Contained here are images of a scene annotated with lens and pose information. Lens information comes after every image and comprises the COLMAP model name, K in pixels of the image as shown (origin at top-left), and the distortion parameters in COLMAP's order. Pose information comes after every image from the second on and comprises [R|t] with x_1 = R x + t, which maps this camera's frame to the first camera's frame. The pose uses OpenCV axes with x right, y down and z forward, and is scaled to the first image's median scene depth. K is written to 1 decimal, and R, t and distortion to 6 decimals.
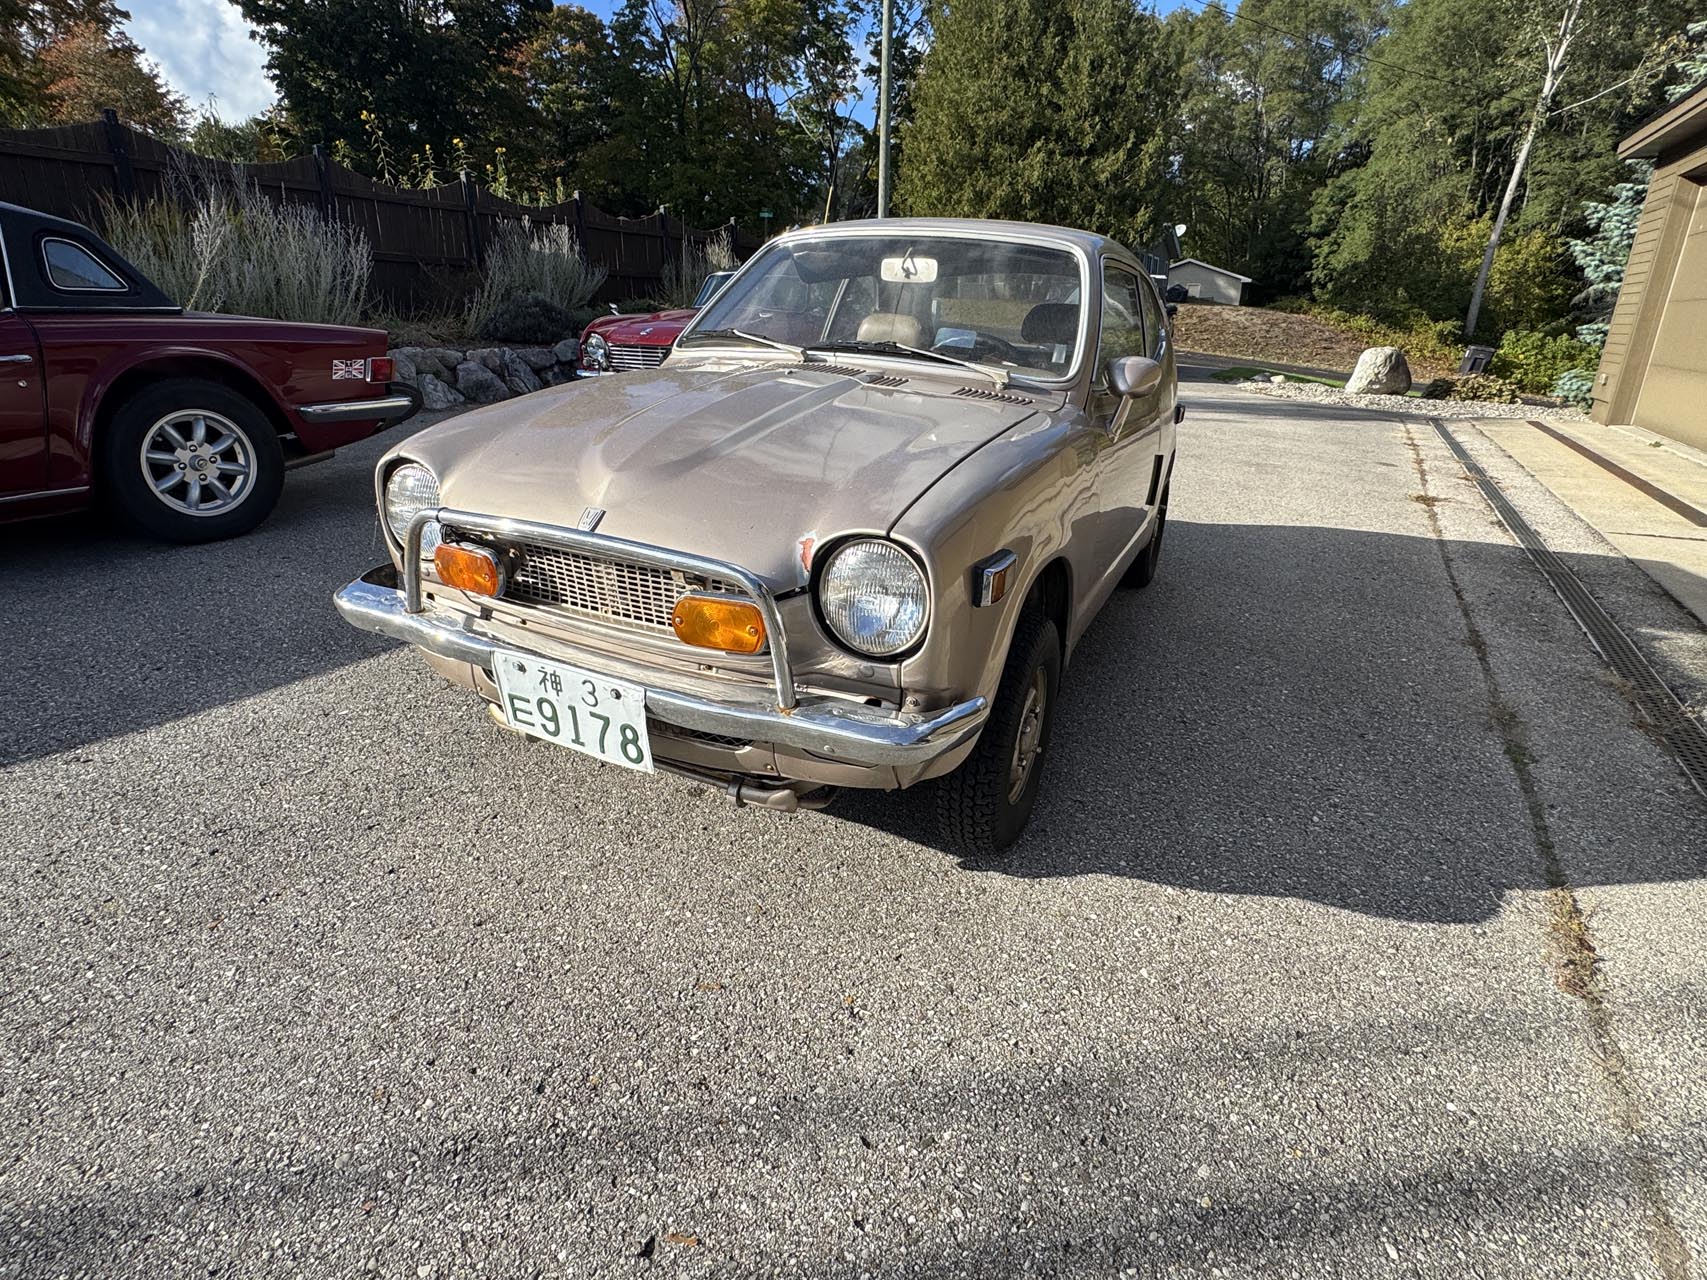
lens RADIAL K [[909.1, 0, 853.5], [0, 909.1, 640.0], [0, 0, 1]] dist [-0.000440, -0.000940]
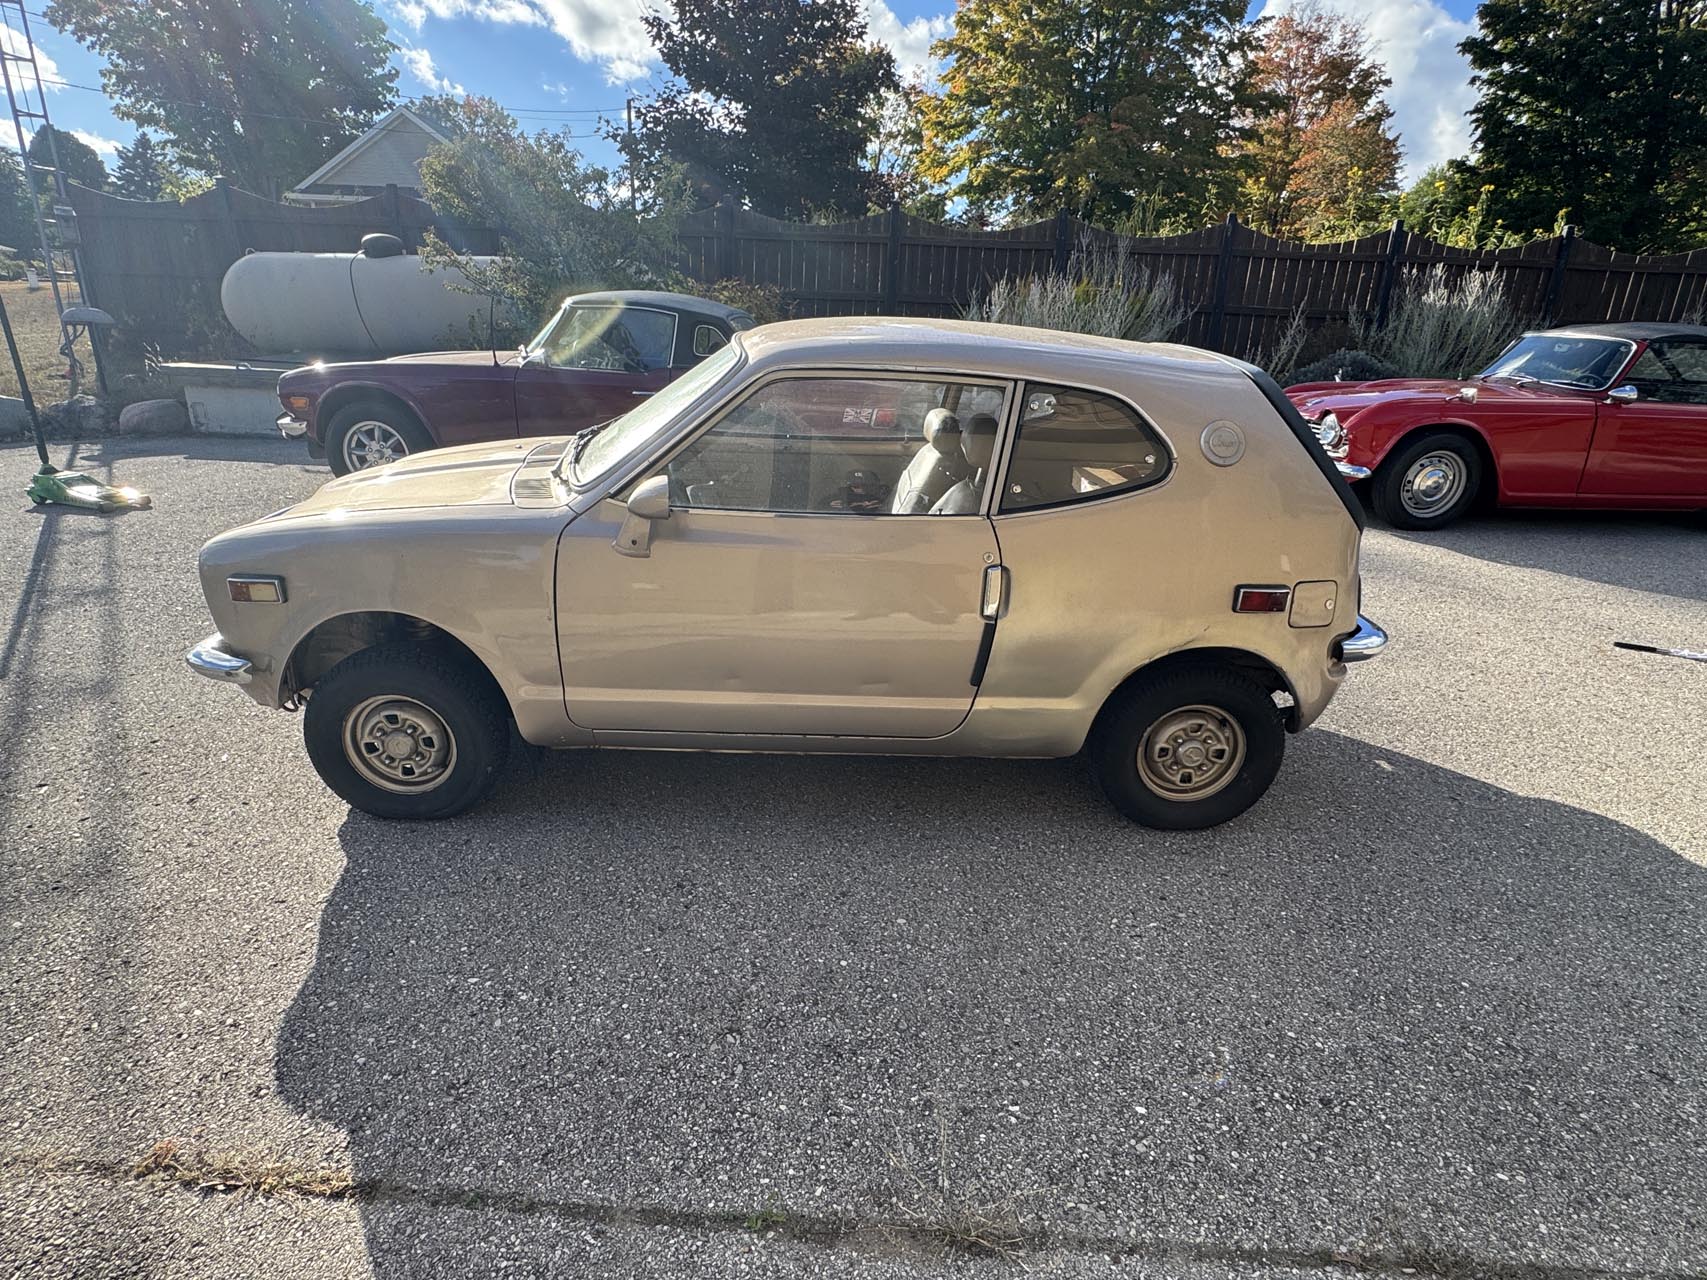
lens RADIAL K [[909.1, 0, 853.5], [0, 909.1, 640.0], [0, 0, 1]] dist [-0.000440, -0.000940]
pose [[0.439019, 0.304684, -0.845240, 1.206809], [-0.334455, 0.928557, 0.161000, -0.360087], [0.833908, 0.212013, 0.509557, 0.689280]]
